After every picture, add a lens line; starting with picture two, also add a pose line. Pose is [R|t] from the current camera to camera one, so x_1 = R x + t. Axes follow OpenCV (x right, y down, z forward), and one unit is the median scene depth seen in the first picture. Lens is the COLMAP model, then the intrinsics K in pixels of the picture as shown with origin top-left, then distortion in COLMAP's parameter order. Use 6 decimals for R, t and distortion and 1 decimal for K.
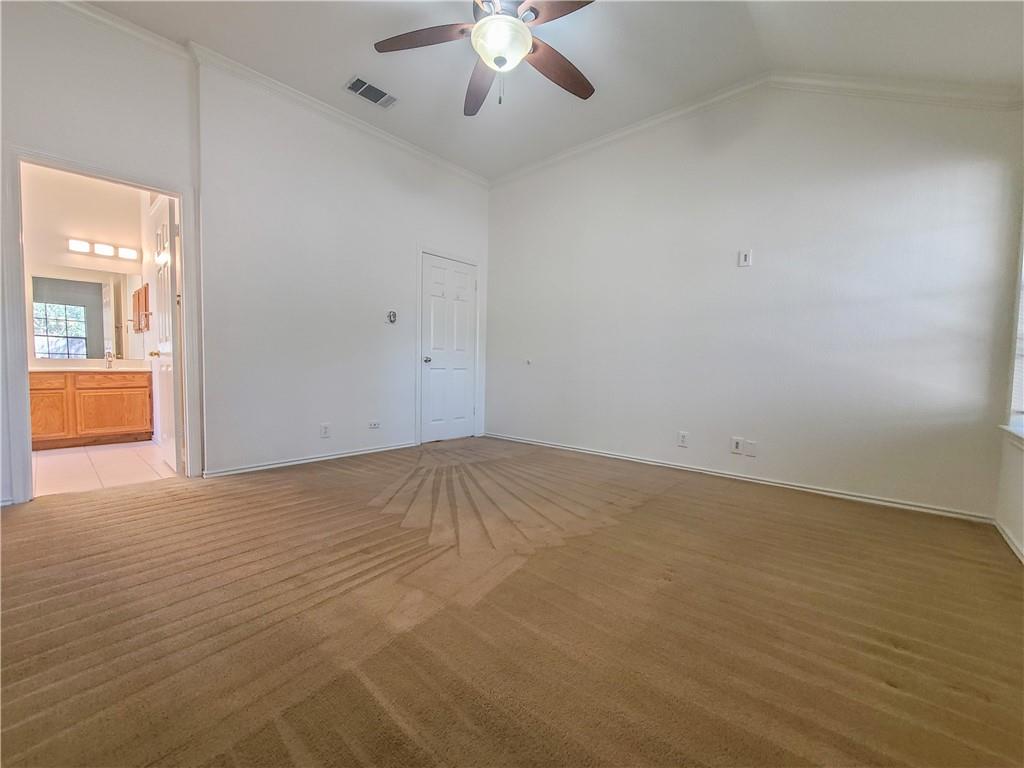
lens RADIAL K [[419.8, 0, 512.0], [0, 419.8, 384.0], [0, 0, 1]] dist [-0.003235, 0.000013]
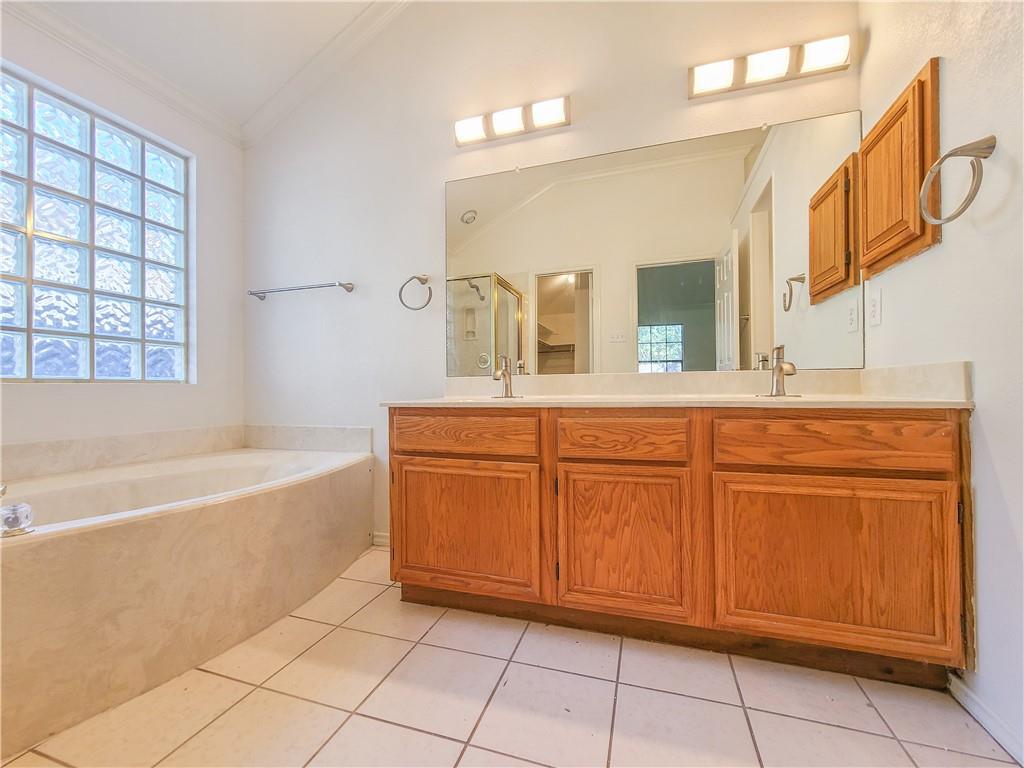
lens RADIAL K [[419.8, 0, 512.0], [0, 419.8, 384.0], [0, 0, 1]] dist [-0.003235, 0.000013]
pose [[0.399406, -0.022432, -0.916499, -0.771298], [-0.031863, 0.998757, -0.038331, -0.028054], [0.916220, 0.044512, 0.398195, 0.698170]]
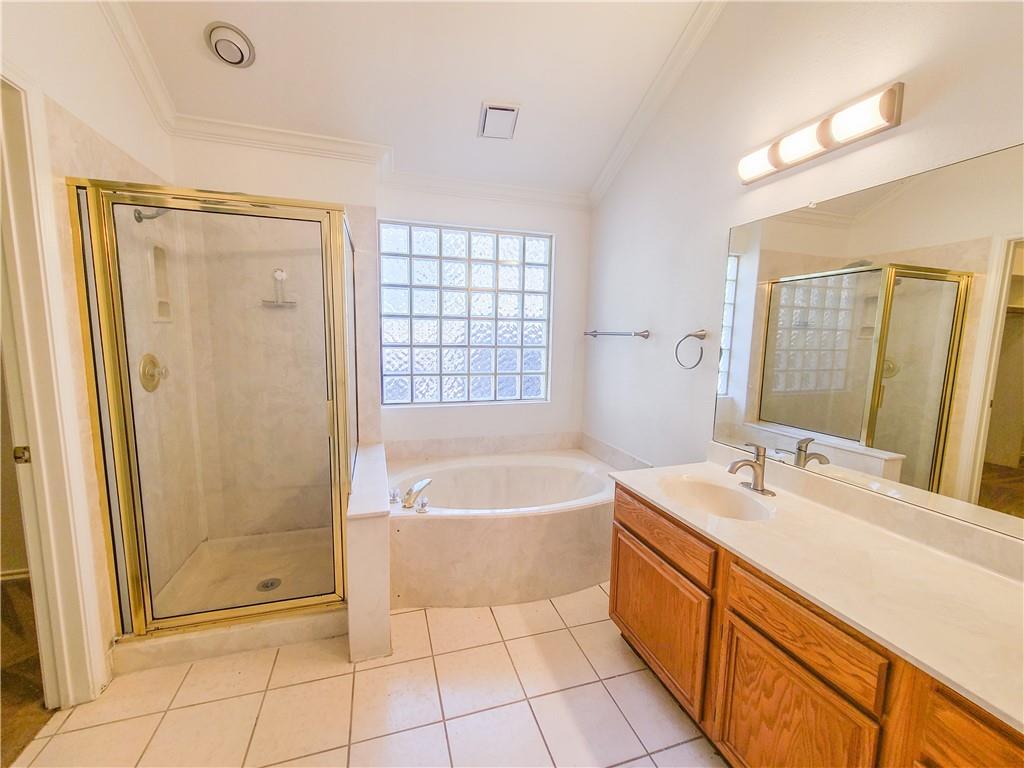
lens RADIAL K [[419.8, 0, 512.0], [0, 419.8, 384.0], [0, 0, 1]] dist [-0.003235, 0.000013]
pose [[-0.513137, 0.083780, -0.854208, -0.741955], [-0.064500, 0.988647, 0.135712, -0.158826], [0.855880, 0.124735, -0.501907, 0.852131]]
